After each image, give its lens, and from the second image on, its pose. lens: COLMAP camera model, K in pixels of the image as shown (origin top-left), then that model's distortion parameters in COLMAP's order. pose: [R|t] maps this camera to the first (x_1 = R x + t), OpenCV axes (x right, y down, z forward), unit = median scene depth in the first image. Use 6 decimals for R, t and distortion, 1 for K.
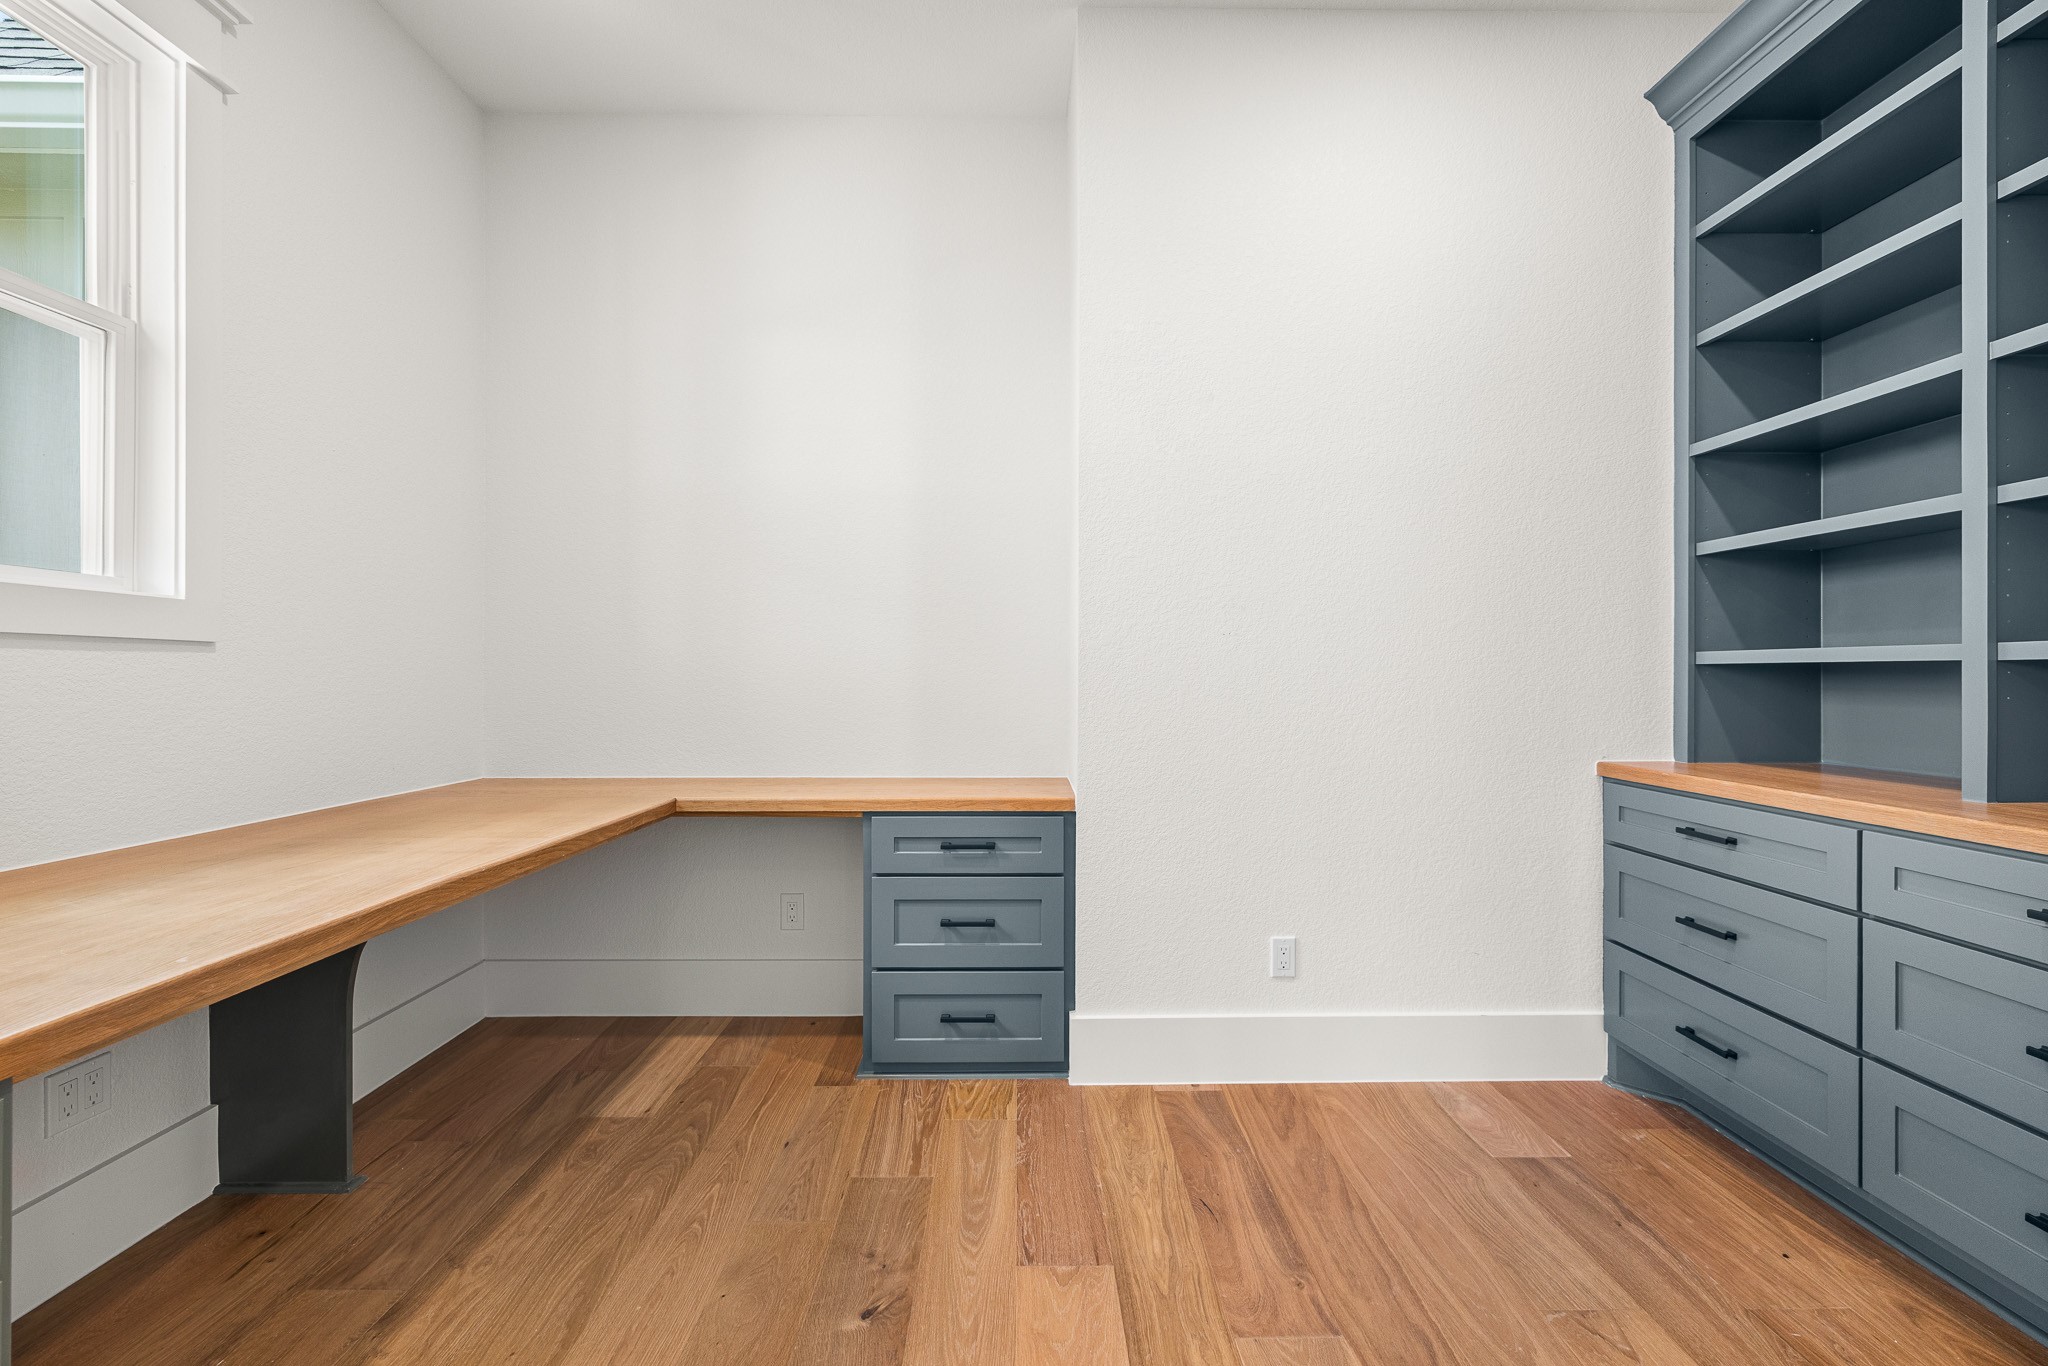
lens RADIAL K [[868.8, 0, 1026.3], [0, 868.8, 677.9], [0, 0, 1]] dist [-0.001822, -0.000126]
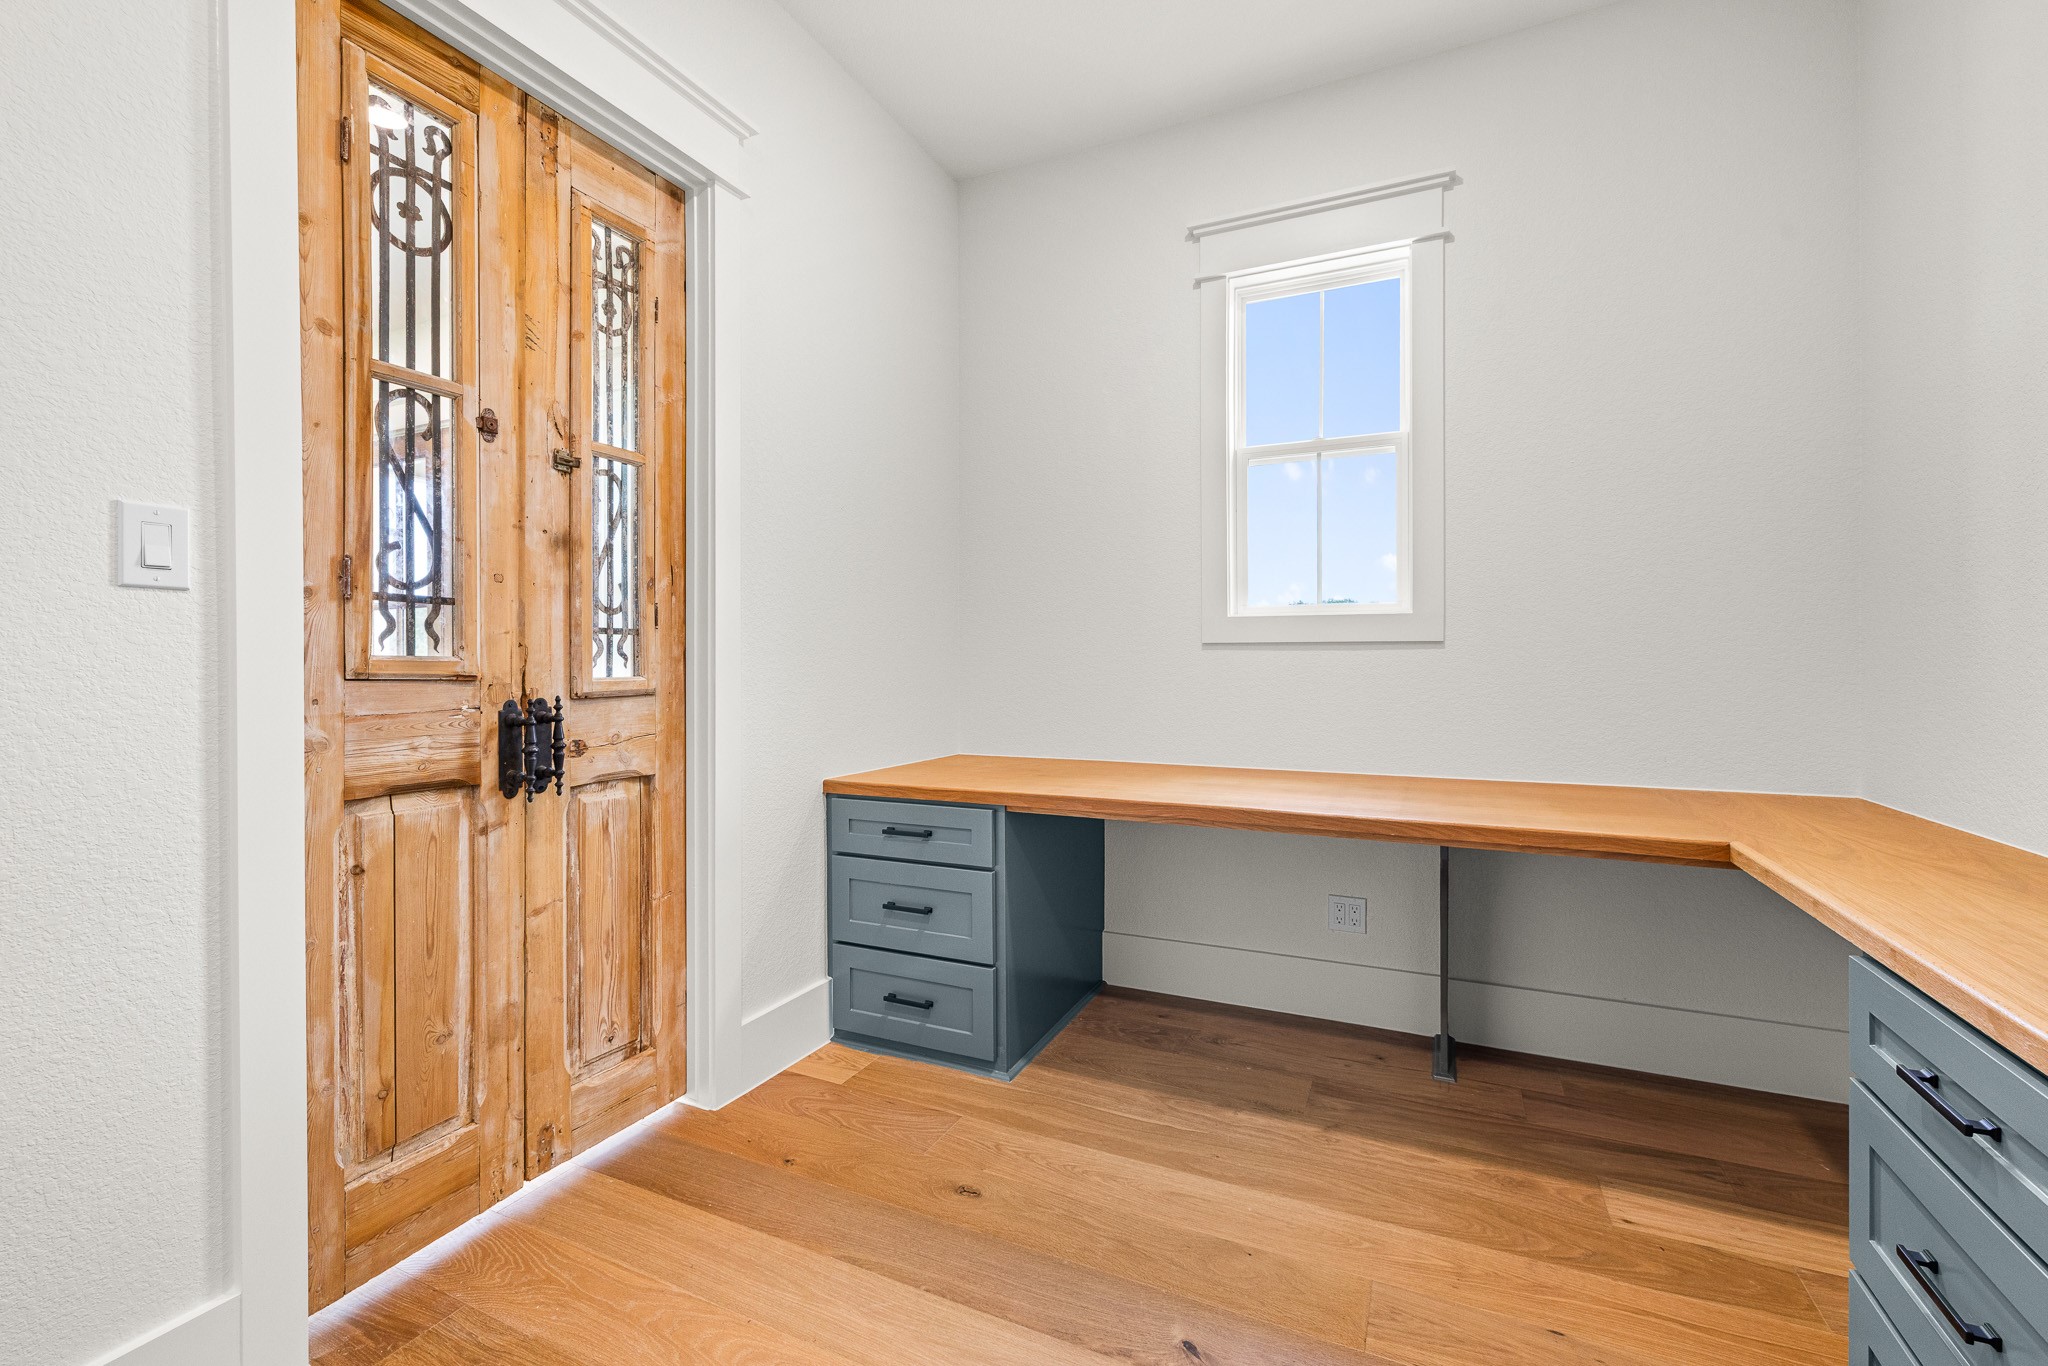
lens RADIAL K [[868.8, 0, 1026.4], [0, 868.8, 672.7], [0, 0, 1]] dist [-0.001822, -0.000126]
pose [[-0.442337, 0.005104, -0.896834, 0.551350], [-0.002626, 0.999972, 0.006986, 0.001030], [0.896845, 0.005445, -0.442312, 0.945884]]
